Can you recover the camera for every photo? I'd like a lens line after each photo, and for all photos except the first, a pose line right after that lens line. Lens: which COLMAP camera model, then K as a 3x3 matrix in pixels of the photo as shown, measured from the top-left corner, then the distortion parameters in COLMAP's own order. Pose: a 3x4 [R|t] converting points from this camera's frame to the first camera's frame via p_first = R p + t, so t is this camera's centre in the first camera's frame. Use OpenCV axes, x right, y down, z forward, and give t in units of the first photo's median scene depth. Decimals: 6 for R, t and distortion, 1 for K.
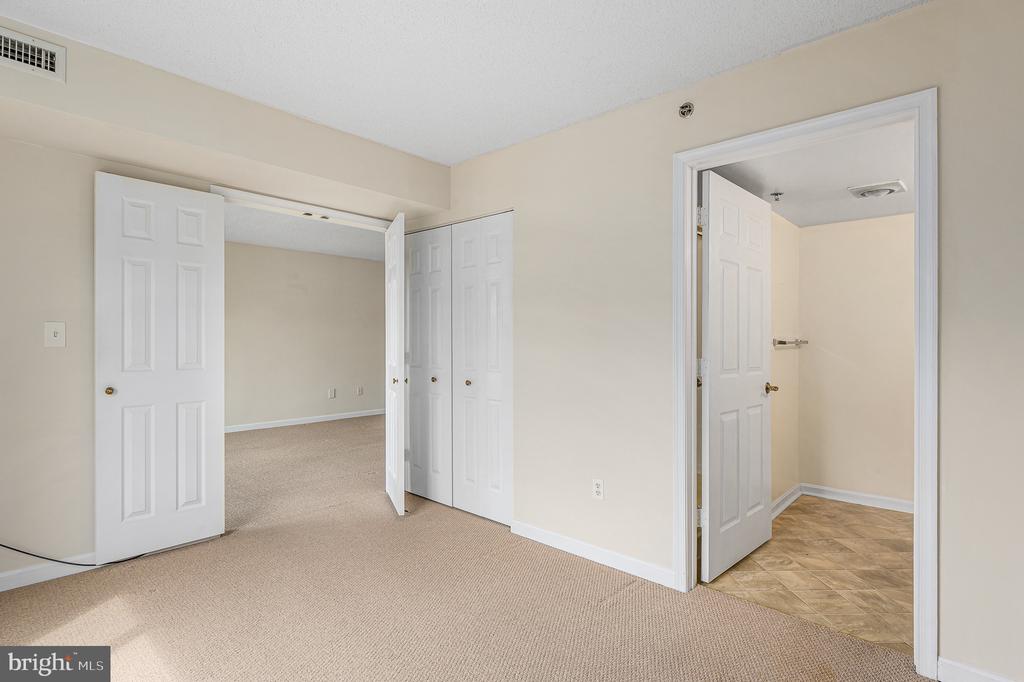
lens RADIAL K [[521.3, 0, 497.2], [0, 521.3, 339.1], [0, 0, 1]] dist [-0.006841, -0.001173]
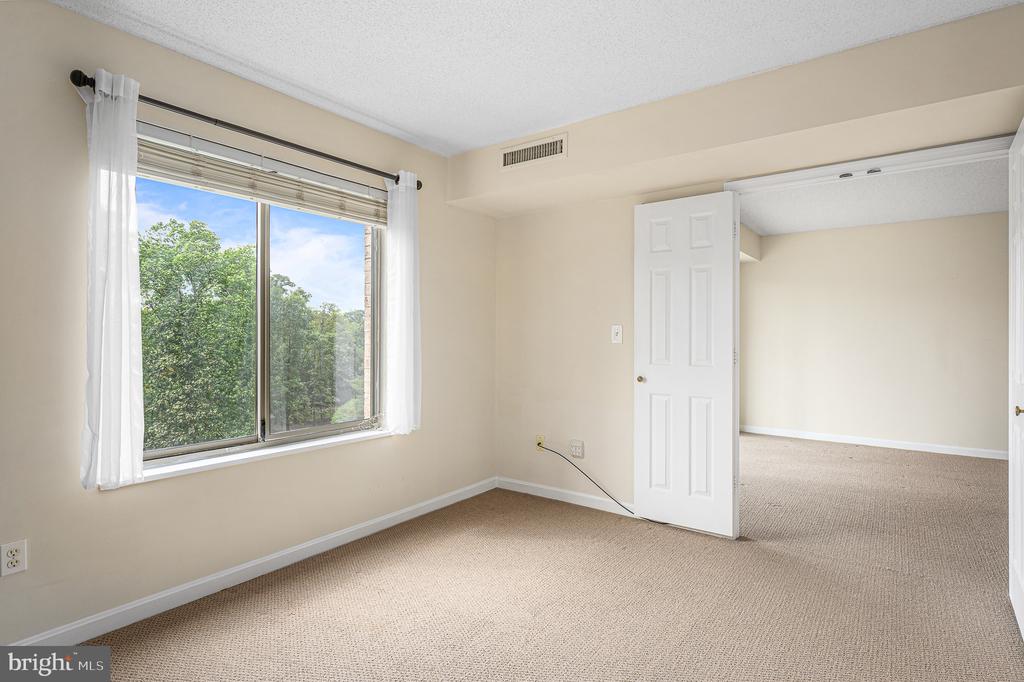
lens RADIAL K [[512.5, 0, 519.8], [0, 512.5, 335.1], [0, 0, 1]] dist [0.000136, -0.000859]
pose [[0.121414, -0.005288, -0.992588, 0.398634], [0.002655, 0.999984, -0.005003, -0.000236], [0.992598, -0.002028, 0.121426, 0.514350]]
